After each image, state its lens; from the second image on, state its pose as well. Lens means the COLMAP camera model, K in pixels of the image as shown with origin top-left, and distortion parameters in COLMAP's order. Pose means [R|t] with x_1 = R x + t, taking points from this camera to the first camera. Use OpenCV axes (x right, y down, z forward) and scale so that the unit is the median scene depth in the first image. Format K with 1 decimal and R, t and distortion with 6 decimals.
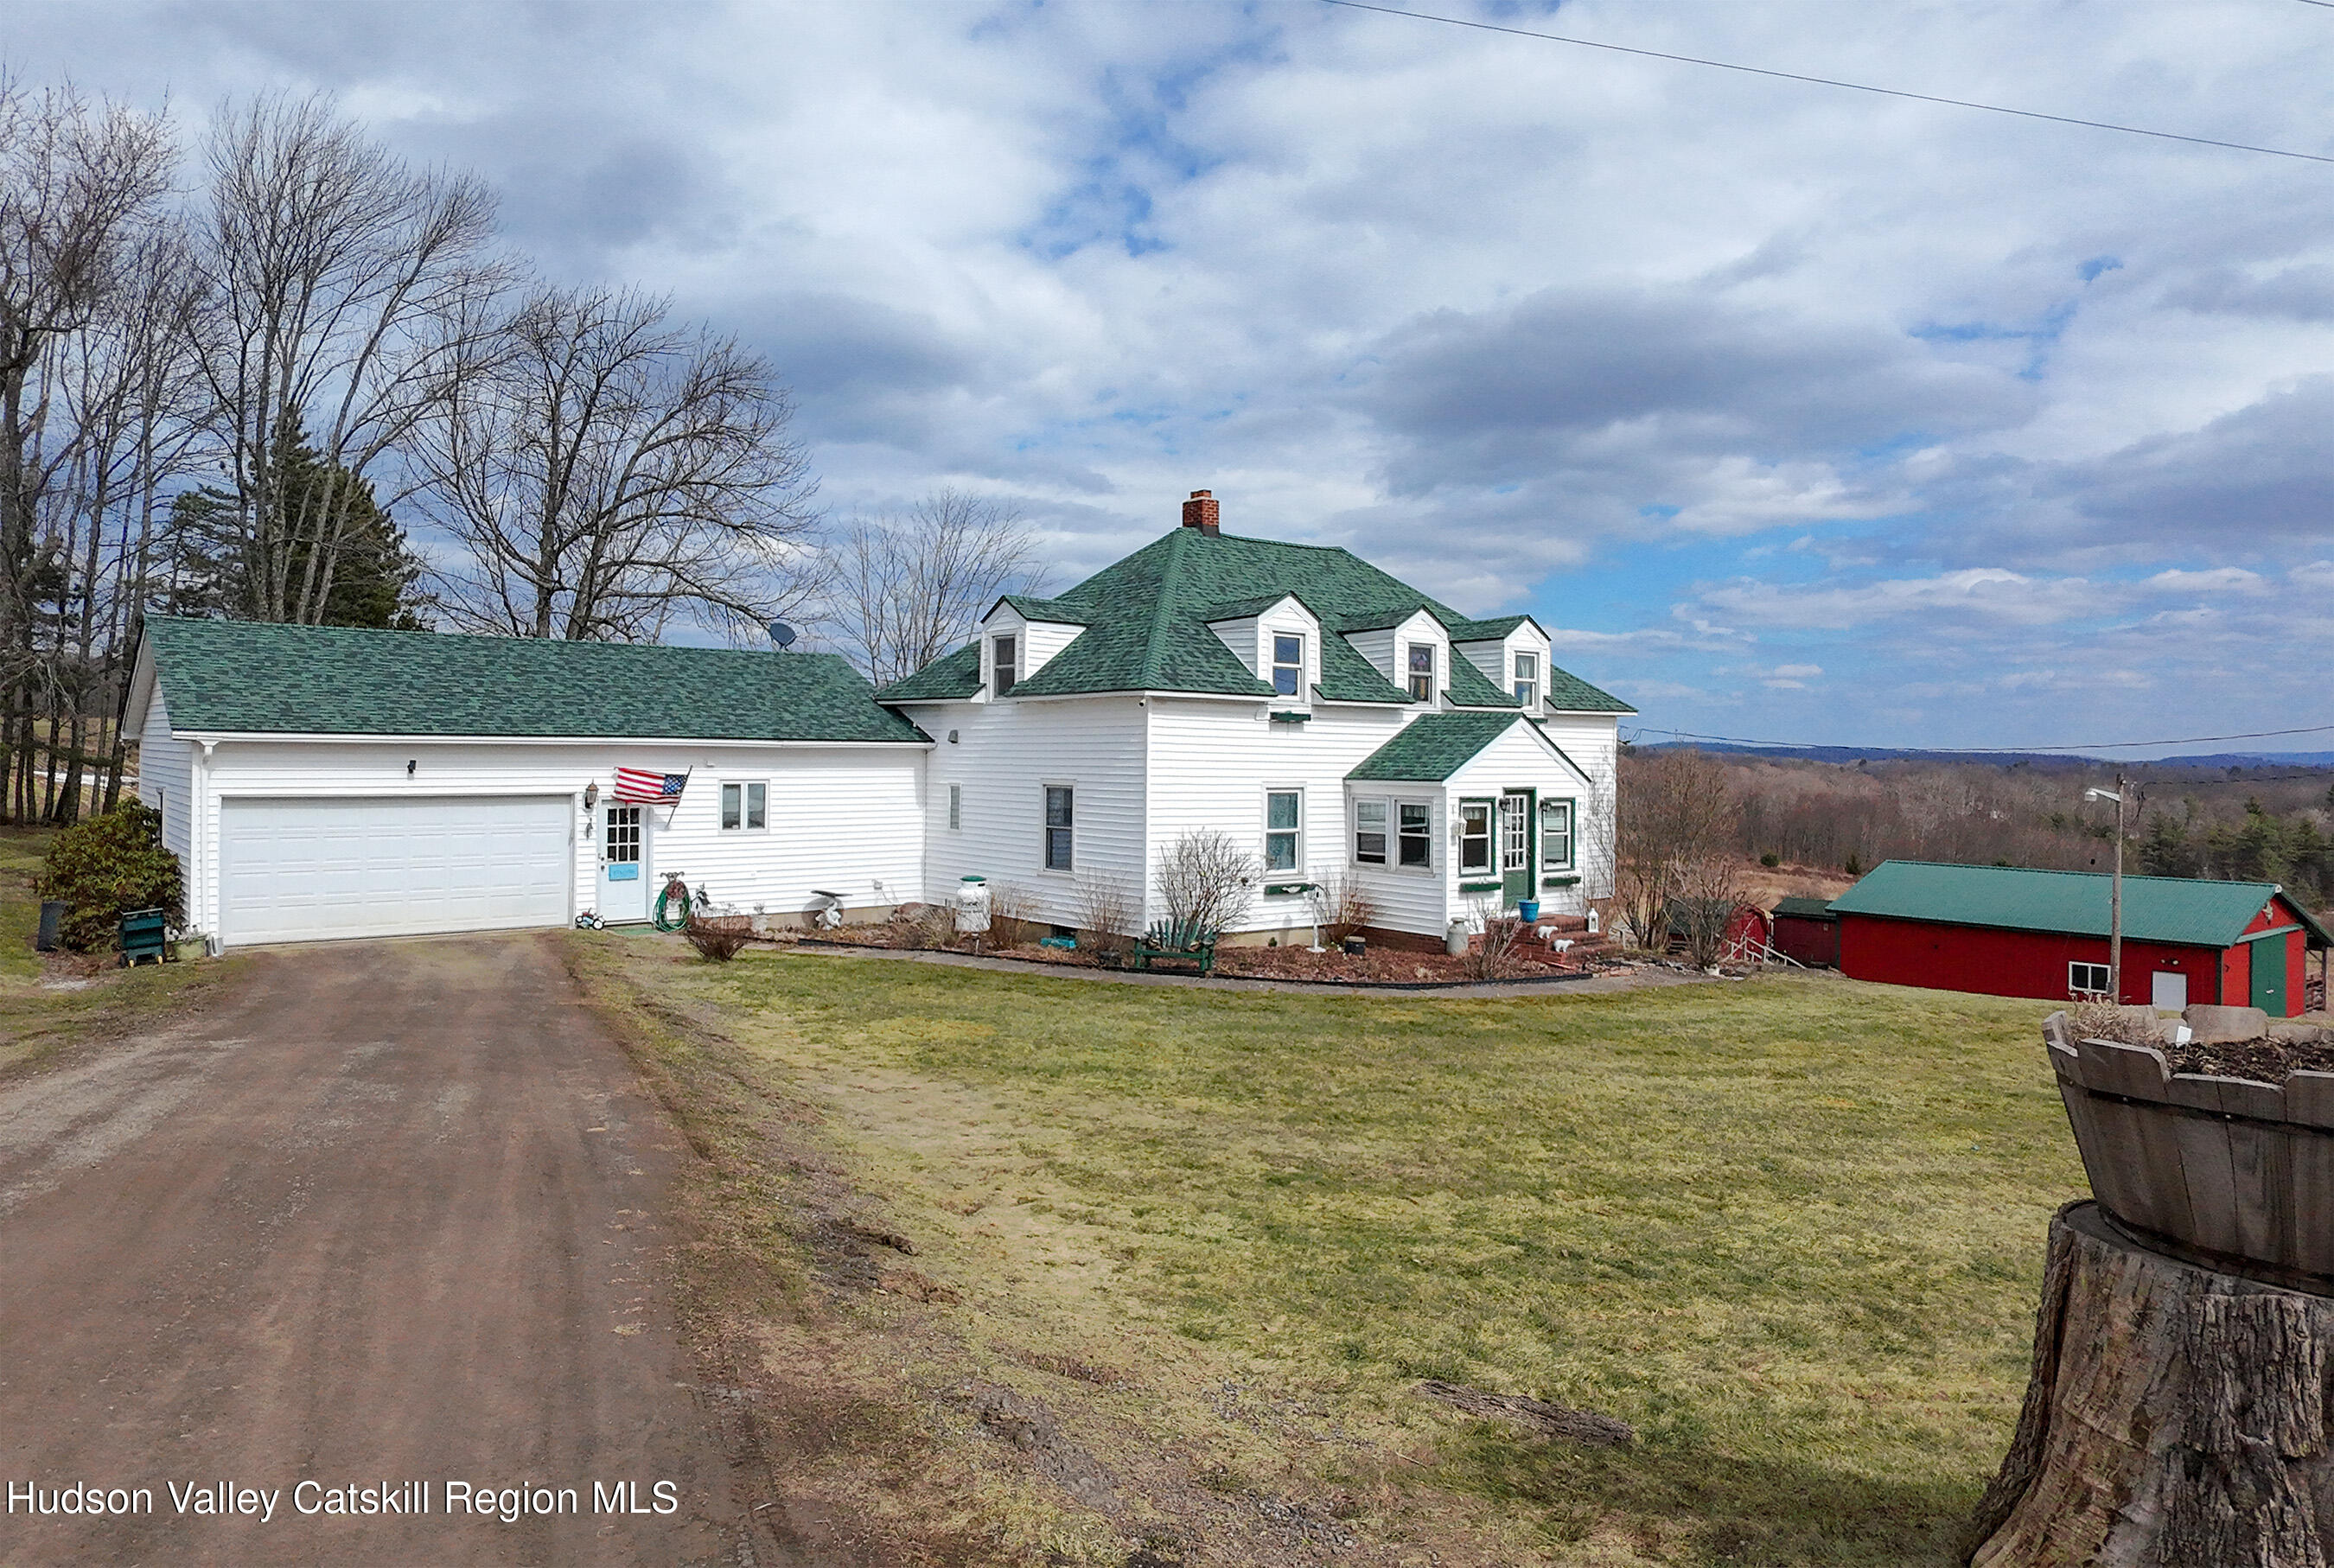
lens RADIAL K [[1497.2, 0, 1167.0], [0, 1497.2, 784.0], [0, 0, 1]] dist [0.004684, 0.002257]
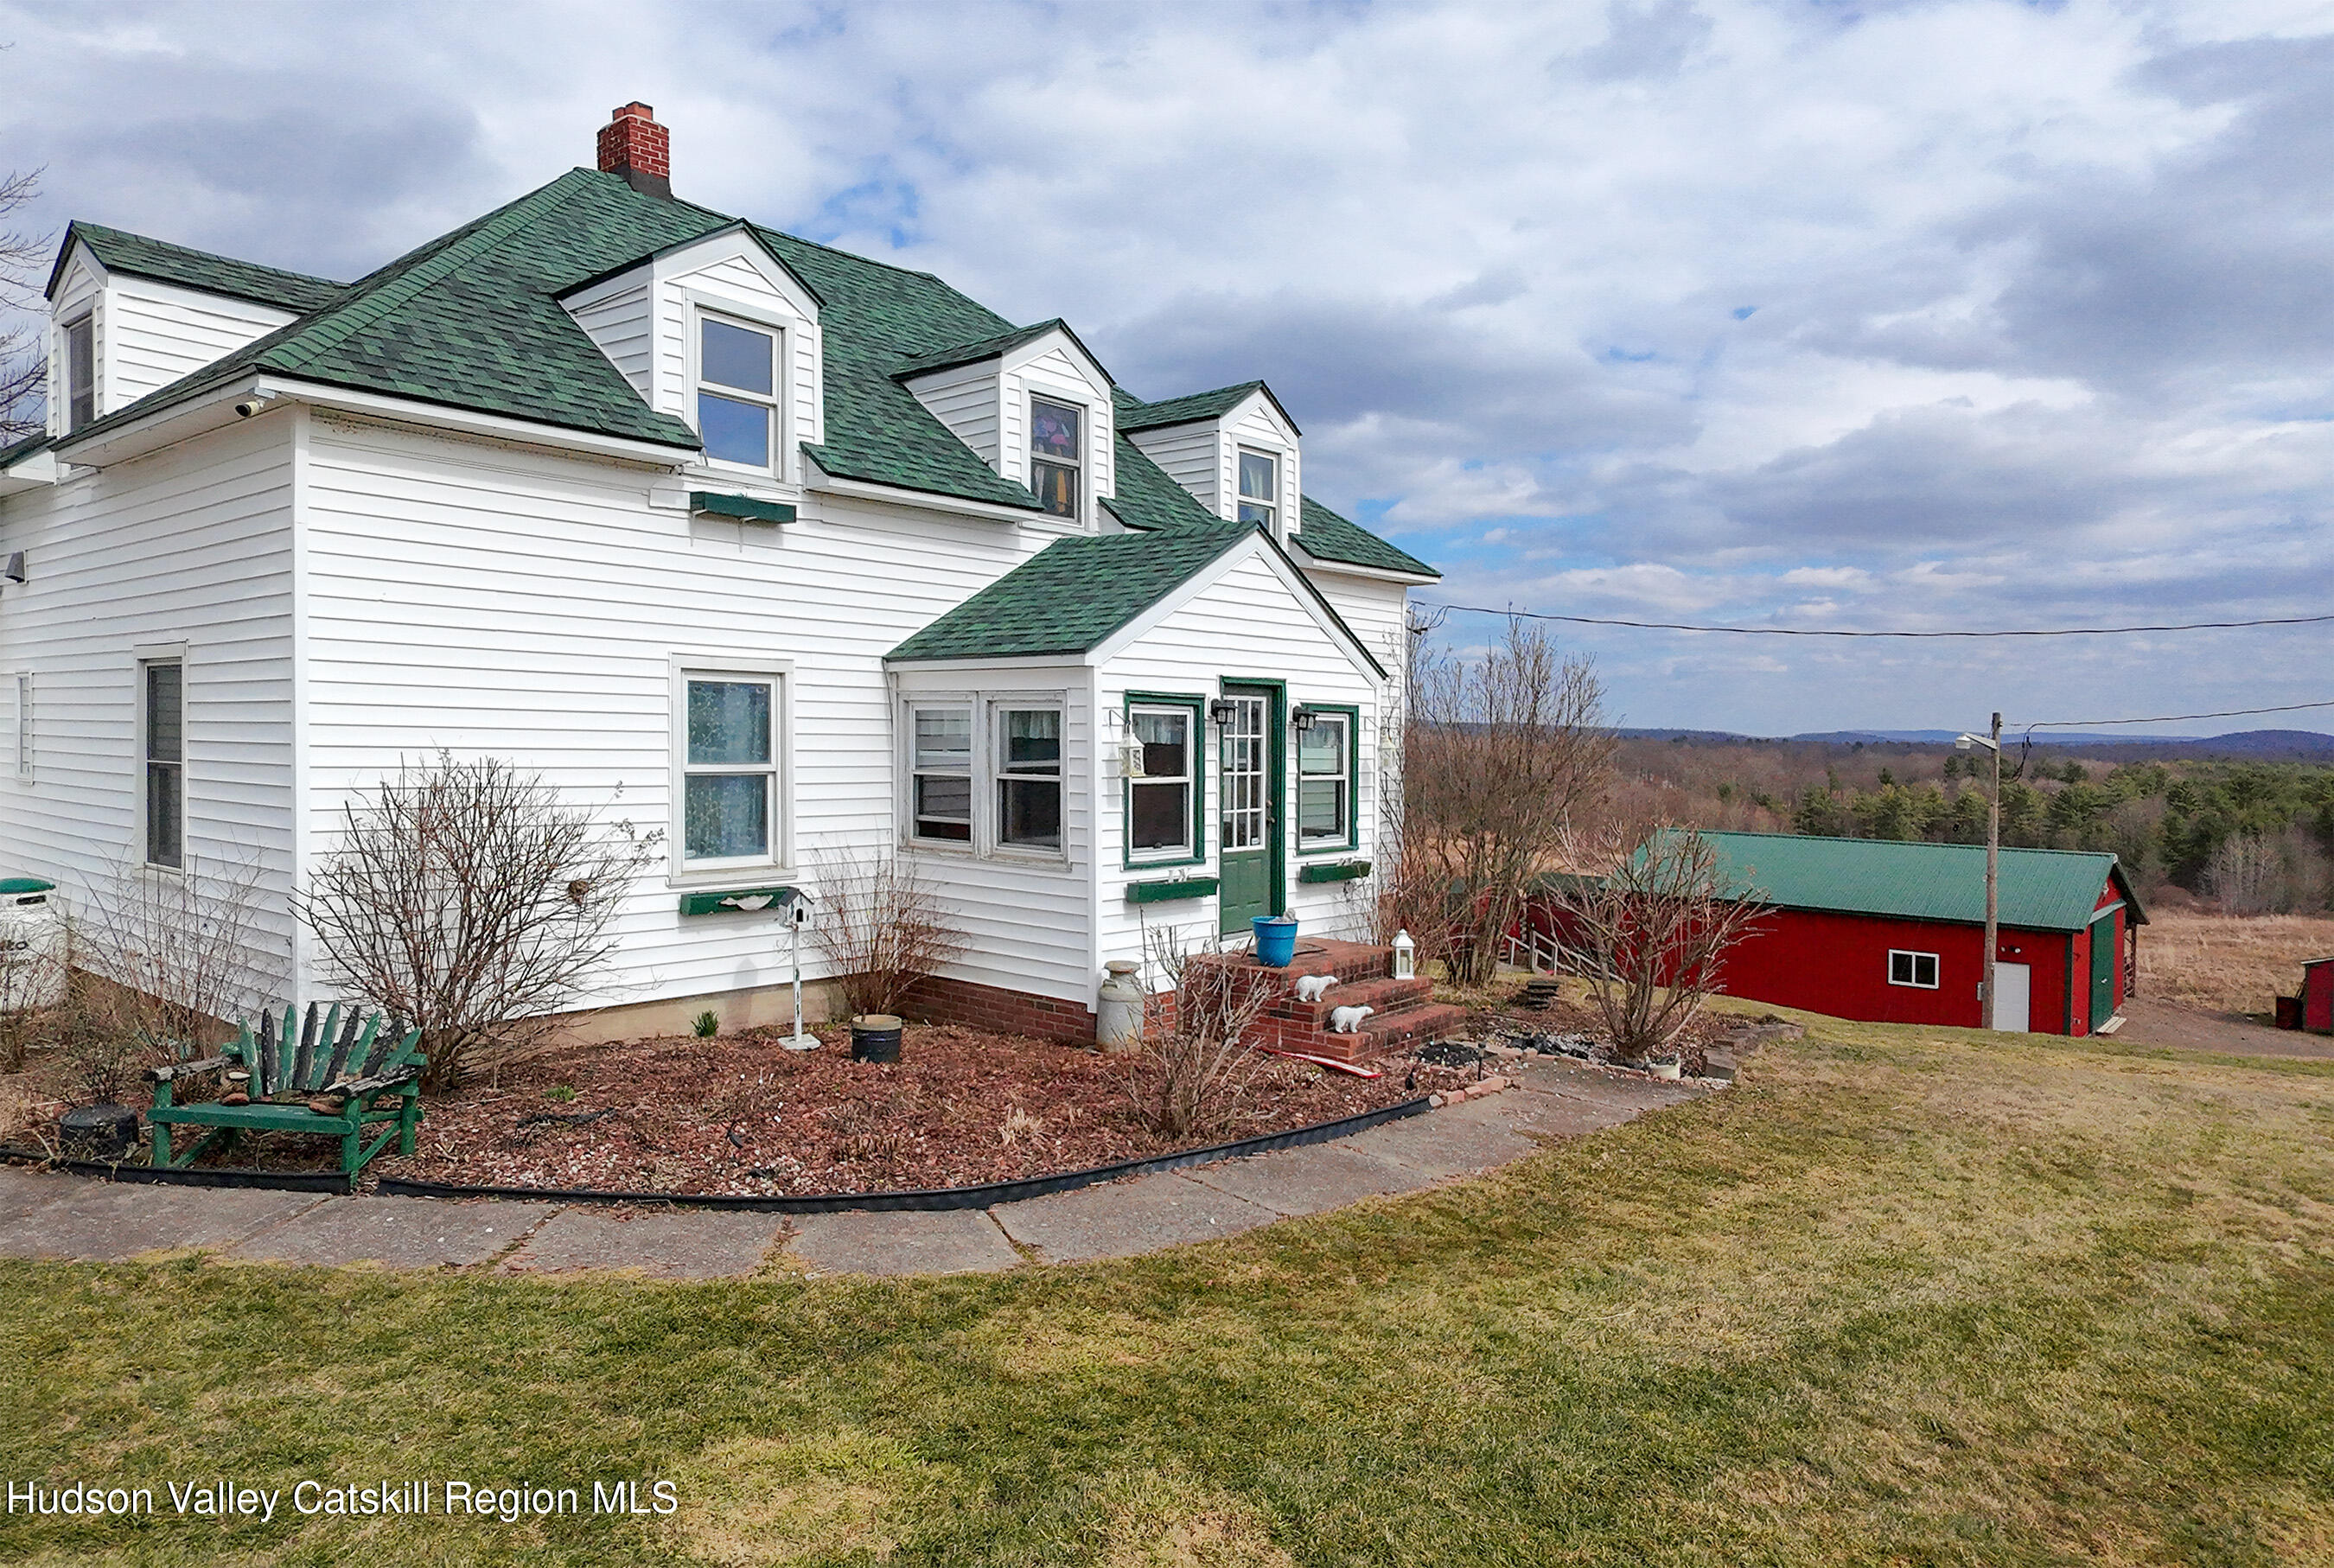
lens RADIAL K [[1447.8, 0, 1083.2], [0, 1447.8, 773.9], [0, 0, 1]] dist [-0.000136, 0.001142]
pose [[0.991256, -0.003513, 0.131906, 0.121910], [0.002355, 0.999957, 0.008933, 0.028660], [-0.131932, -0.008544, 0.991222, 0.554578]]
